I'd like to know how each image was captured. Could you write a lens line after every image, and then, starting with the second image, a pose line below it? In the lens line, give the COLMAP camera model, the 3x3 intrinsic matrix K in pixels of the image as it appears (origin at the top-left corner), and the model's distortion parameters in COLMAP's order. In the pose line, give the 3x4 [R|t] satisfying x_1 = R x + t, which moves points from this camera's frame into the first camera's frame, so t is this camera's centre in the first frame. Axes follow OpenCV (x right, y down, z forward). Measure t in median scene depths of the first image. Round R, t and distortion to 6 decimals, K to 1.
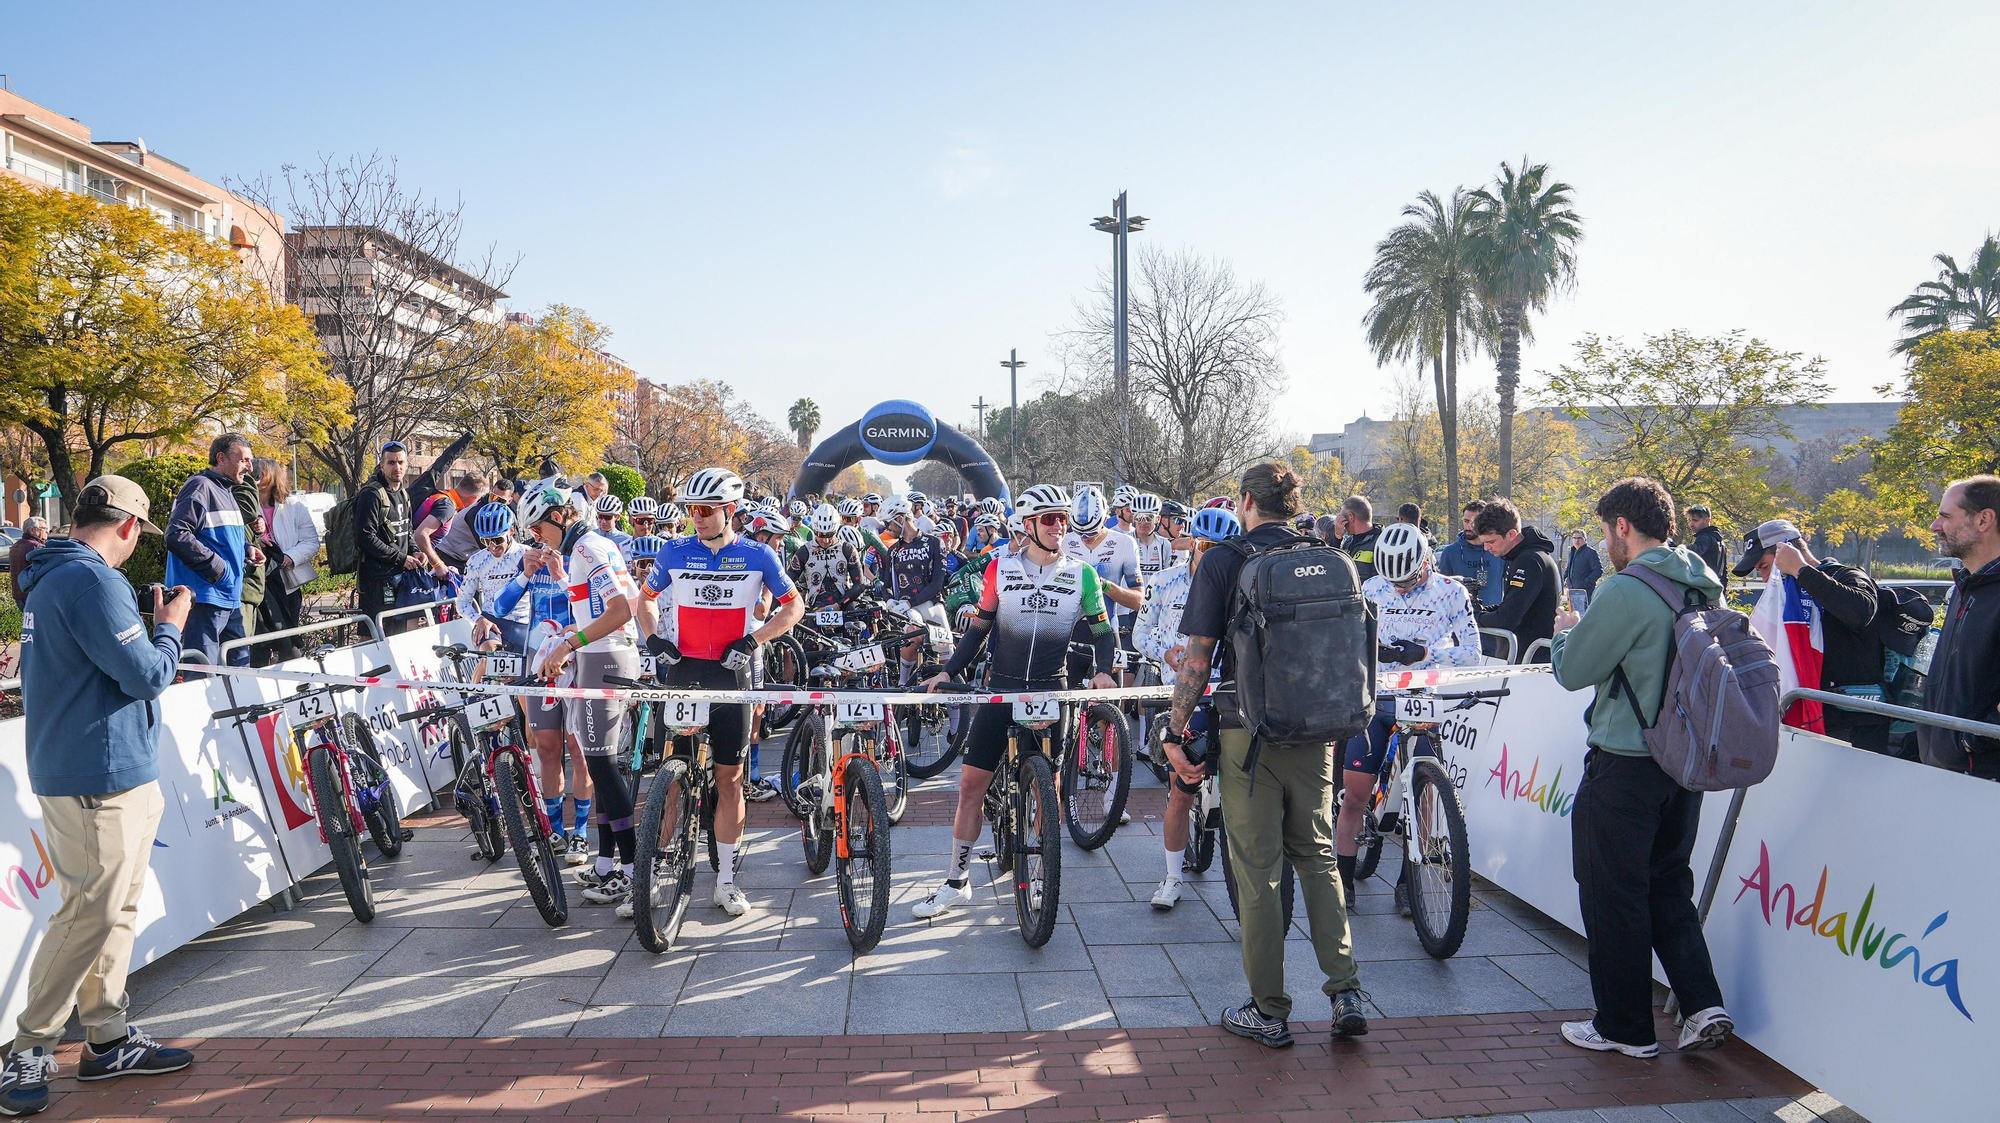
lens RADIAL K [[1346.3, 0, 959.9], [0, 1346.3, 541.8], [0, 0, 1]] dist [-0.112524, 0.062499]
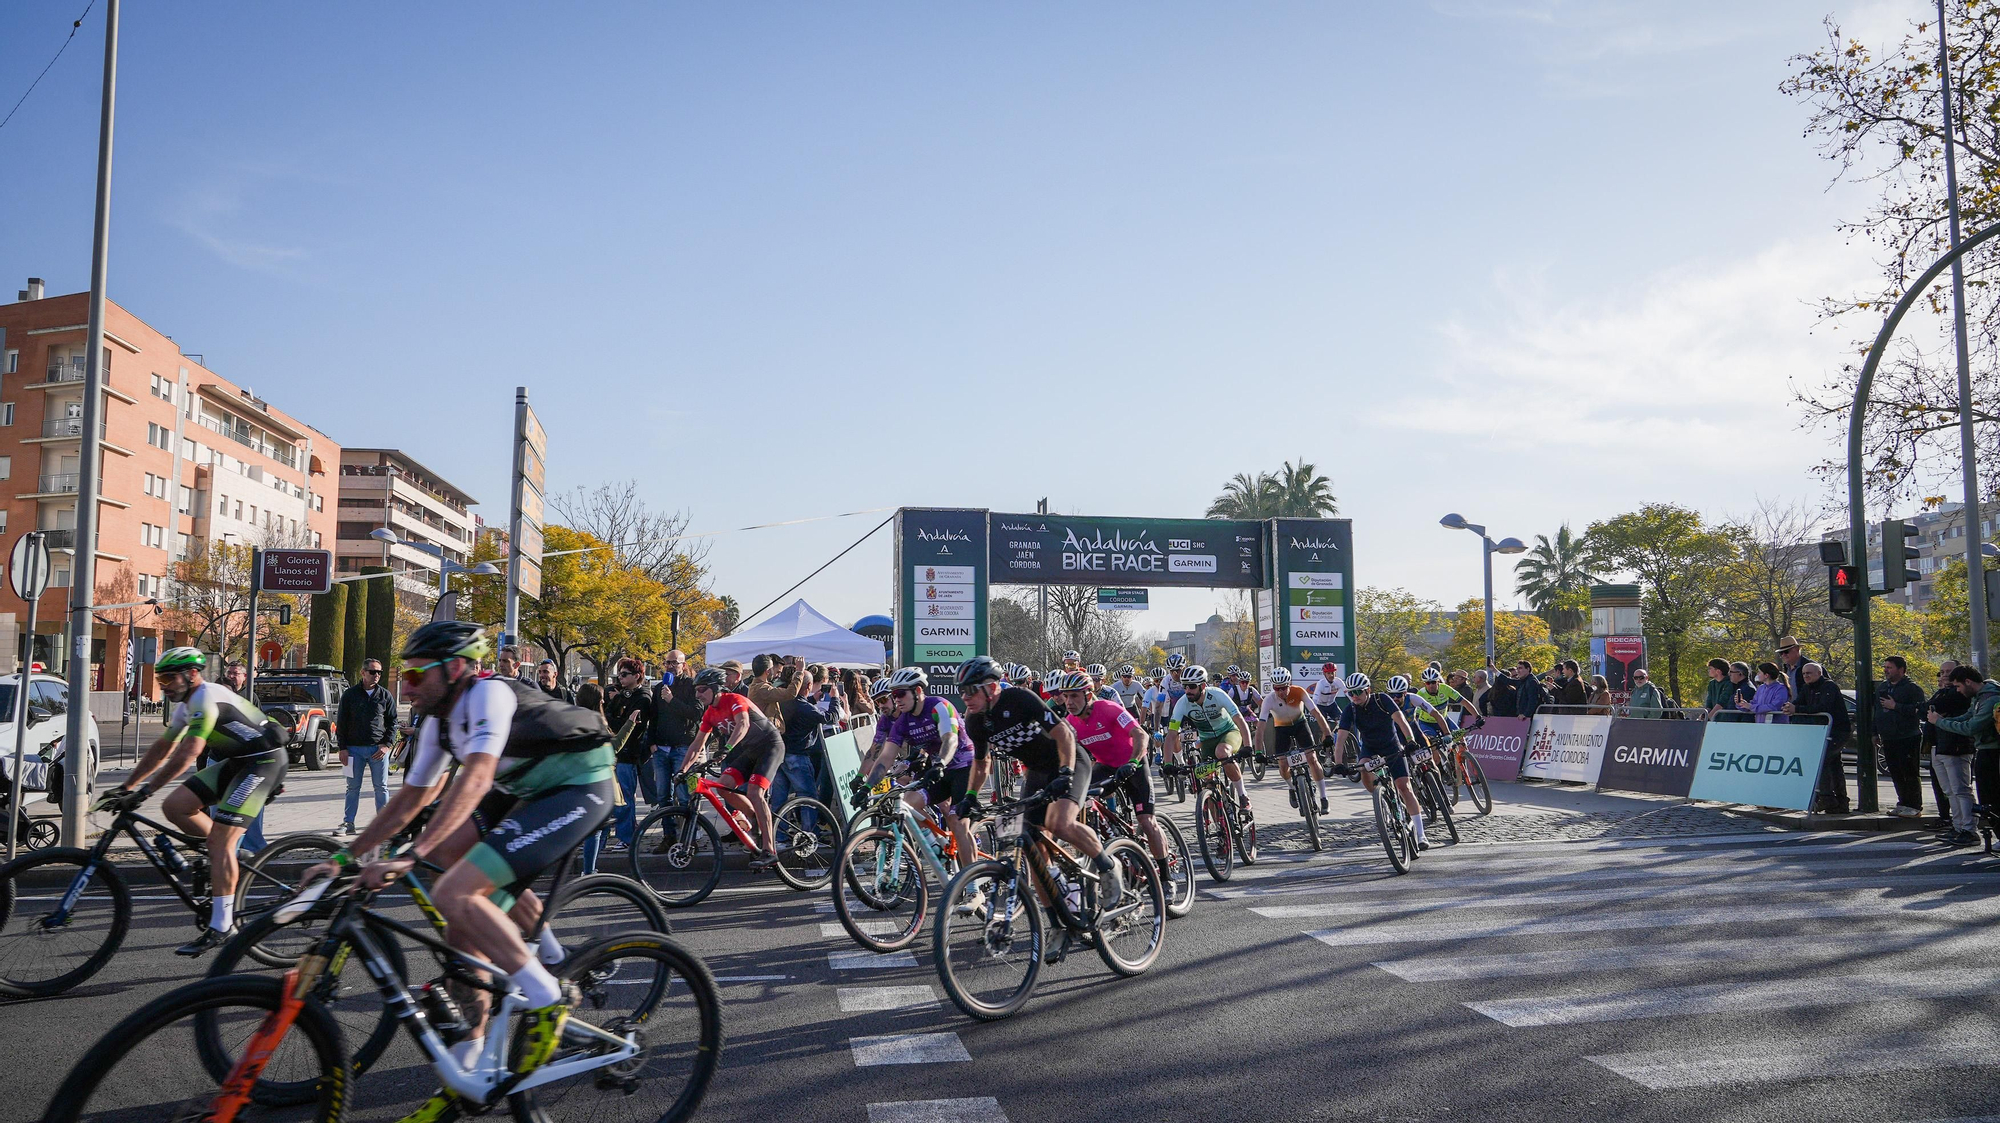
lens RADIAL K [[1346.3, 0, 986.8], [0, 1346.3, 555.9], [0, 0, 1]] dist [-0.112524, 0.062499]
pose [[0.992862, 0.017785, 0.117939, -0.101278], [-0.002316, 0.991508, -0.130022, 0.018137], [-0.119250, 0.128820, 0.984472, -0.435383]]
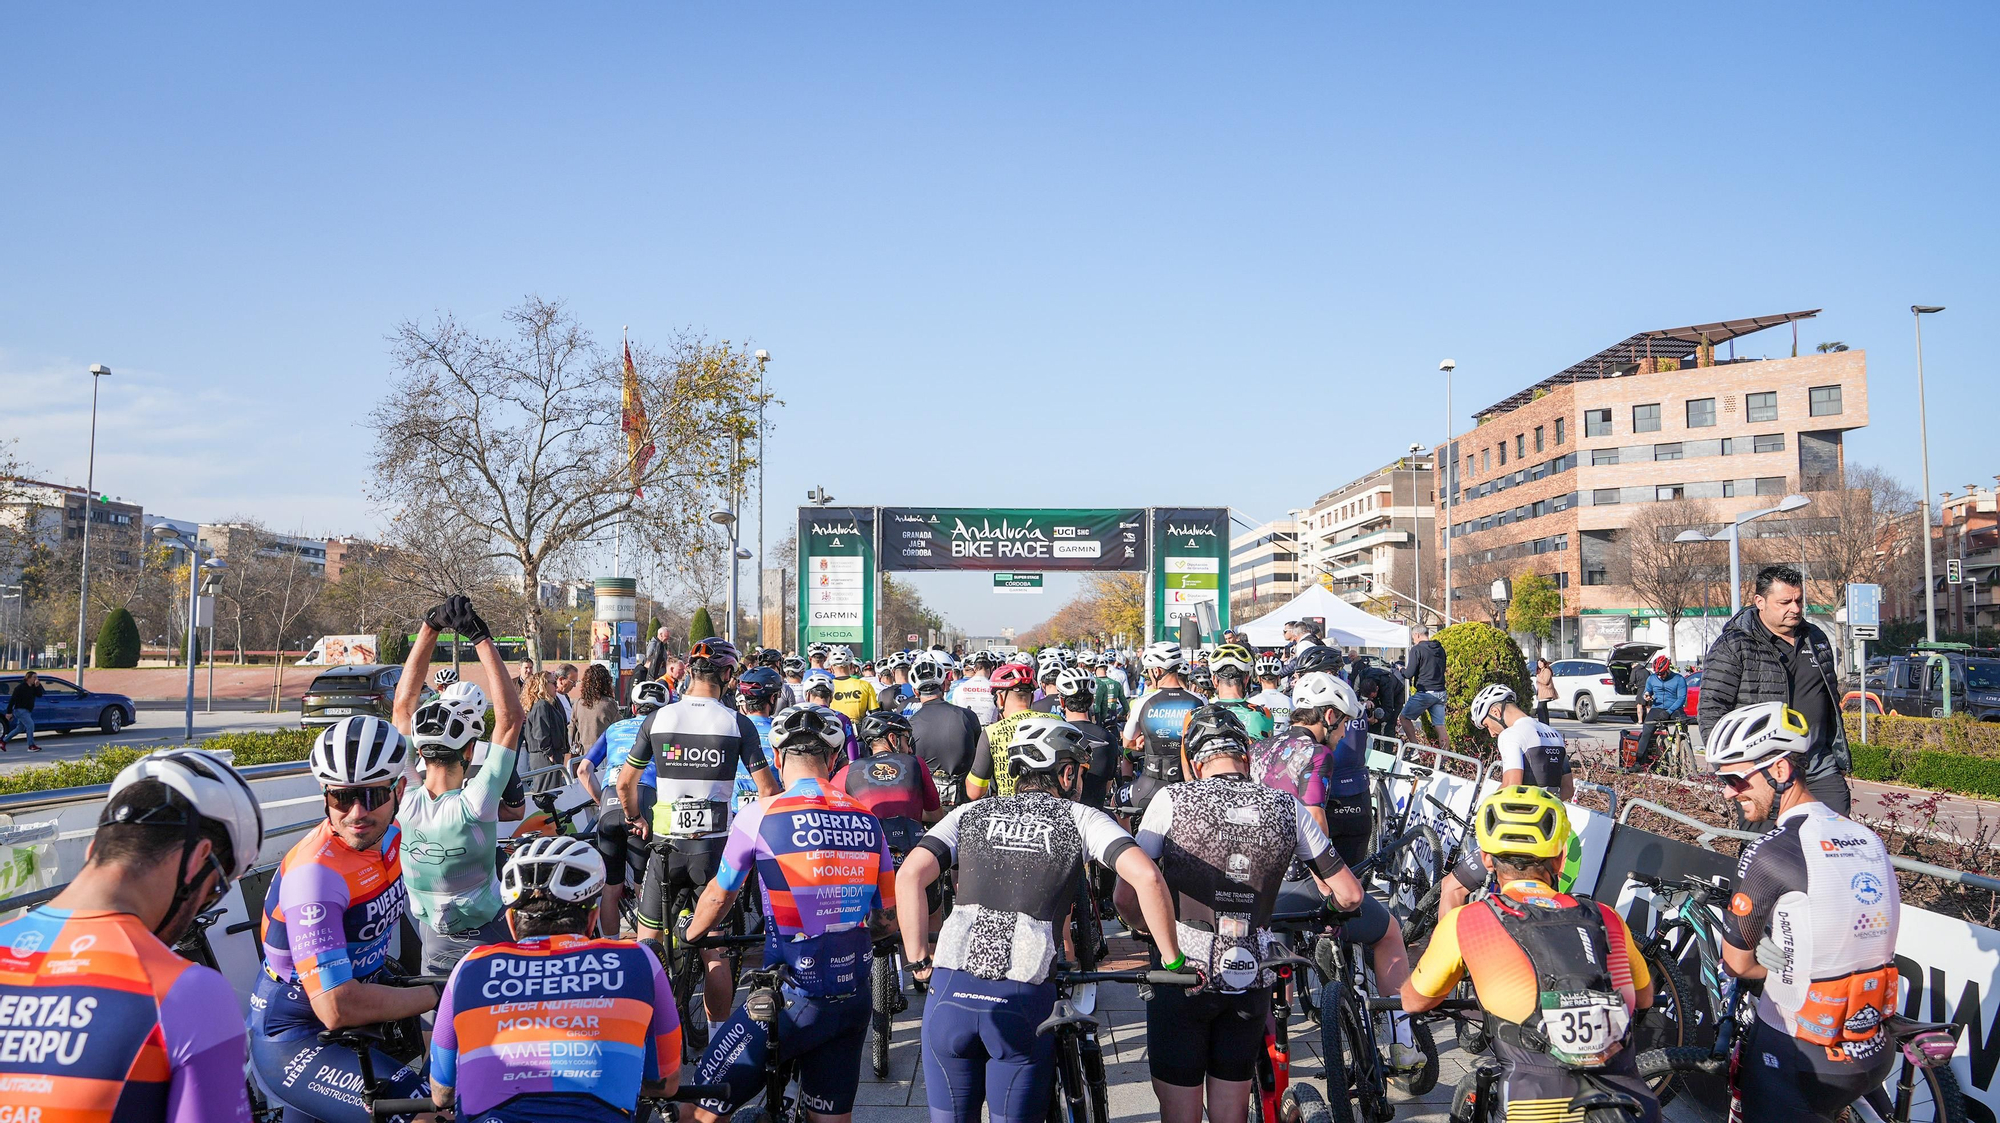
lens RADIAL K [[1346.3, 0, 1009.6], [0, 1346.3, 560.3], [0, 0, 1]] dist [-0.112524, 0.062499]
pose [[0.997624, 0.005993, -0.068631, 0.033246], [-0.010855, 0.997439, -0.070696, -0.000089], [0.068031, 0.071273, 0.995134, -0.485943]]
